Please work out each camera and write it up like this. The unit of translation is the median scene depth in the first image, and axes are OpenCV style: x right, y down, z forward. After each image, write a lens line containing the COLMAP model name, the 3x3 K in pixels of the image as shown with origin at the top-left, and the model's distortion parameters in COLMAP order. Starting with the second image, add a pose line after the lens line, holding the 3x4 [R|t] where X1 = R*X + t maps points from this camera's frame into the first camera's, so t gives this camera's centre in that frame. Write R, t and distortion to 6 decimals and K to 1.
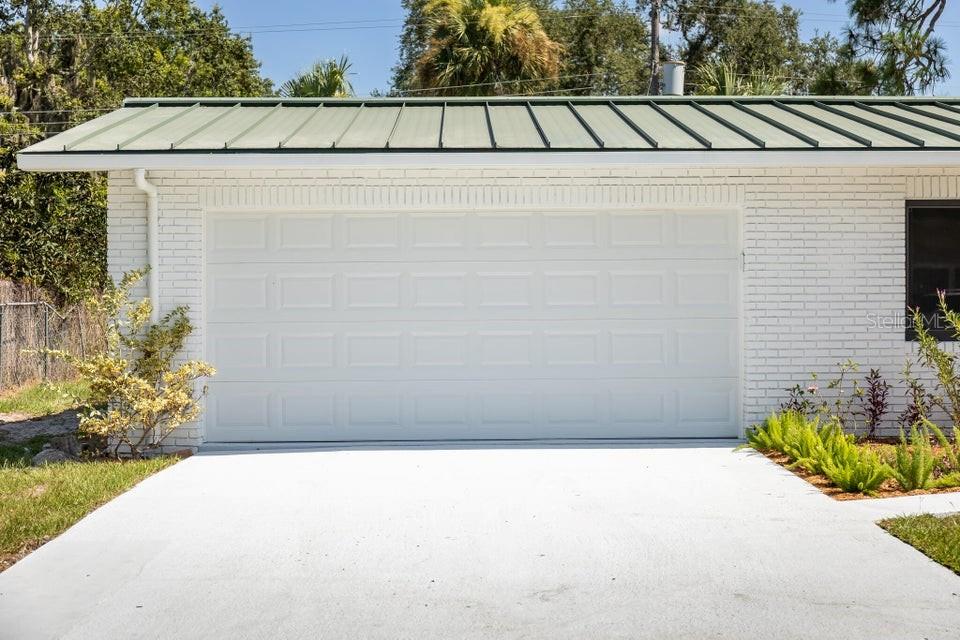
lens RADIAL K [[1624.3, 0, 480.0], [0, 1624.3, 320.0], [0, 0, 1]] dist [-0.015142, -0.041759]
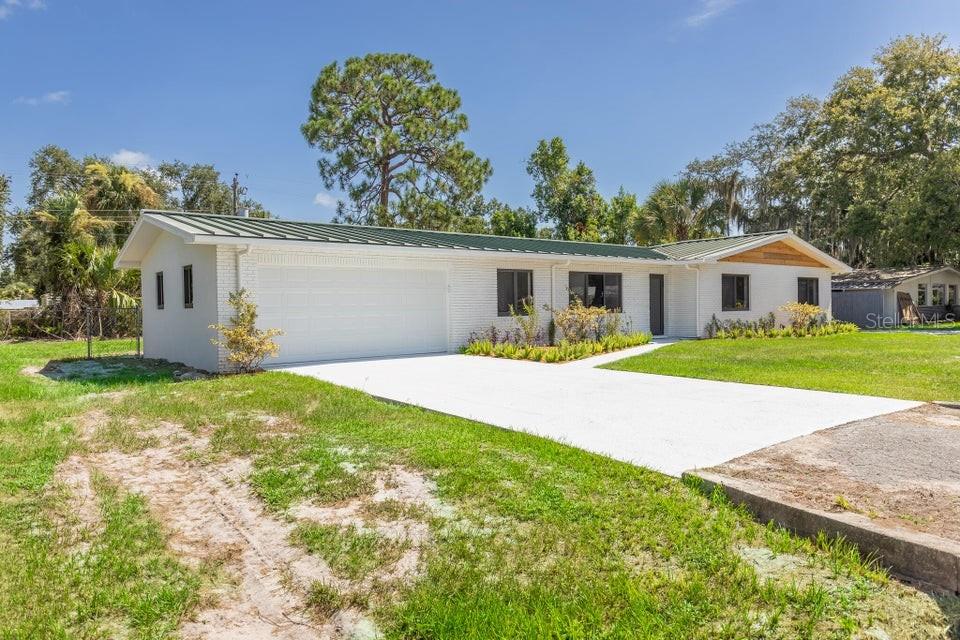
lens RADIAL K [[652.7, 0, 480.0], [0, 652.7, 320.0], [0, 0, 1]] dist [-0.021189, -0.003037]
pose [[0.786361, -0.017649, 0.617515, -0.499096], [0.016071, 0.999838, 0.008111, 0.009646], [-0.617558, 0.003546, 0.786517, 0.083391]]
